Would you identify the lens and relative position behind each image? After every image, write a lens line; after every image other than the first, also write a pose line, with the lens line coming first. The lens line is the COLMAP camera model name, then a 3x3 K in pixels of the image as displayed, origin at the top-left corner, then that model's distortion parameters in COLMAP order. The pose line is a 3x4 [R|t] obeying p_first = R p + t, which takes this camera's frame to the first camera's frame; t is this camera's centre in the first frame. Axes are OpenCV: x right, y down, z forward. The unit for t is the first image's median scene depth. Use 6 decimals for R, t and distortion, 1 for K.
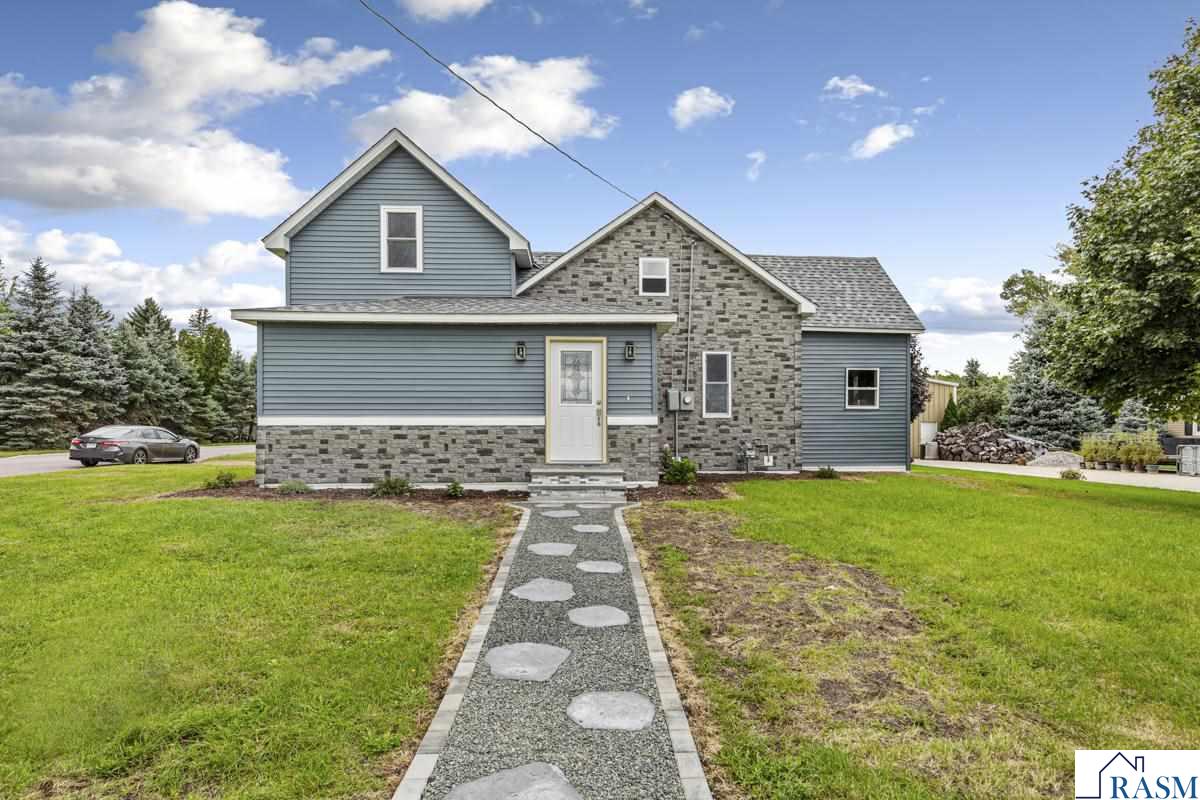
lens RADIAL K [[609.6, 0, 599.7], [0, 609.6, 428.9], [0, 0, 1]] dist [0.010007, 0.000247]
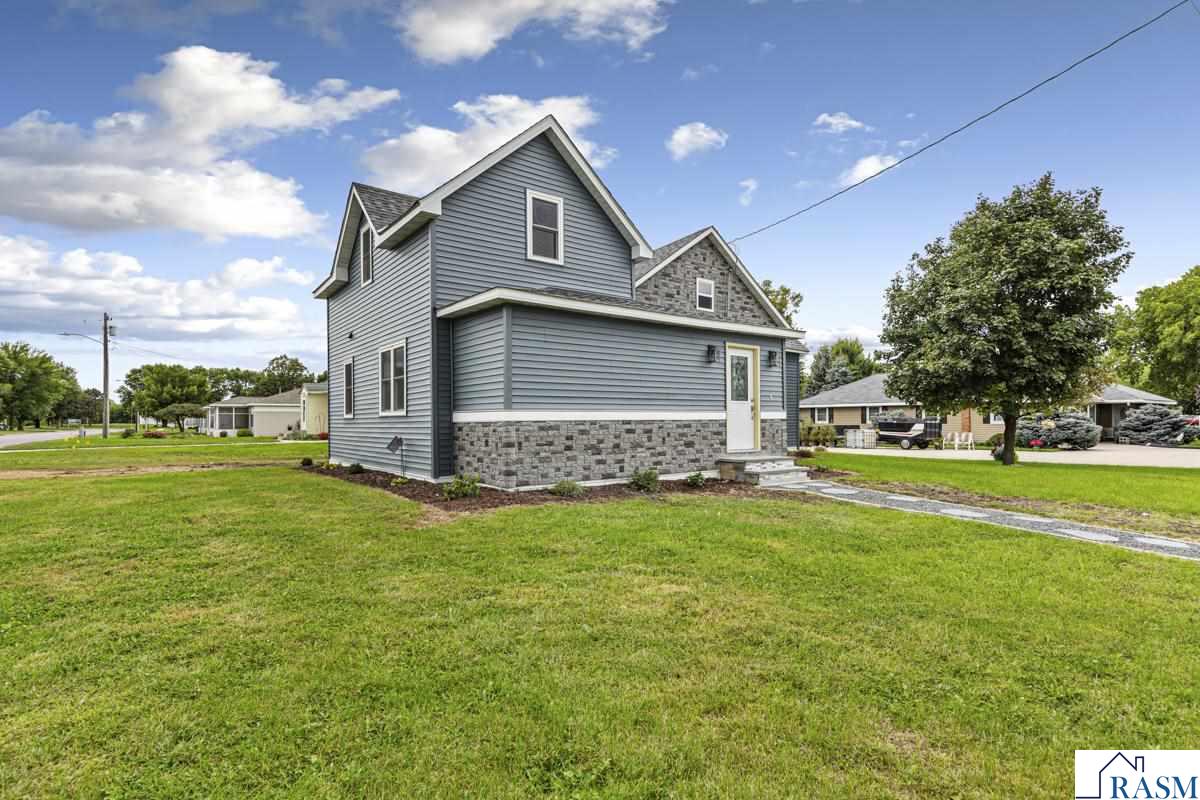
lens RADIAL K [[554.7, 0, 606.0], [0, 554.7, 410.6], [0, 0, 1]] dist [0.000433, -0.000023]
pose [[0.834908, 0.005424, 0.550362, -0.726243], [0.003828, 0.999870, -0.015662, -0.005940], [-0.550376, 0.015184, 0.834779, 0.214454]]
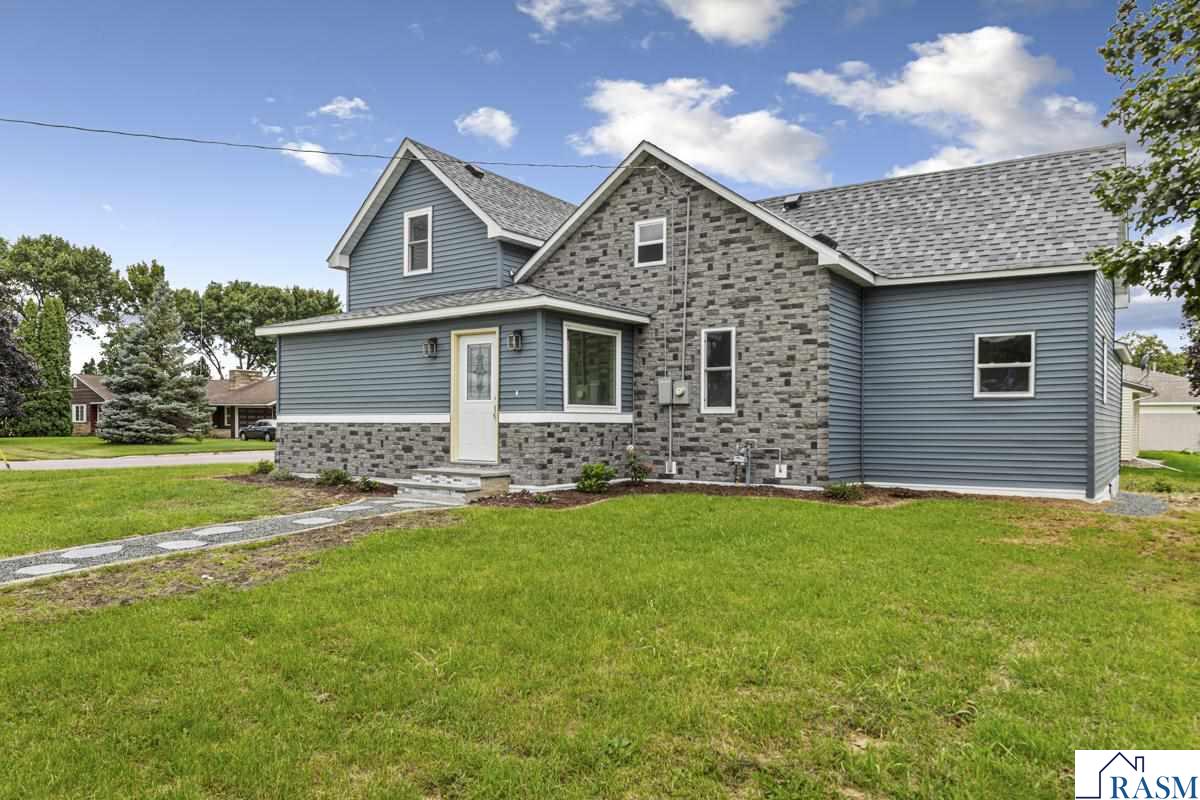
lens RADIAL K [[783.4, 0, 625.0], [0, 783.4, 428.3], [0, 0, 1]] dist [0.008005, -0.000692]
pose [[0.809657, 0.005923, -0.586874, 0.738117], [-0.003685, 0.999981, 0.005008, -0.003681], [0.586892, -0.001892, 0.809663, 0.130846]]
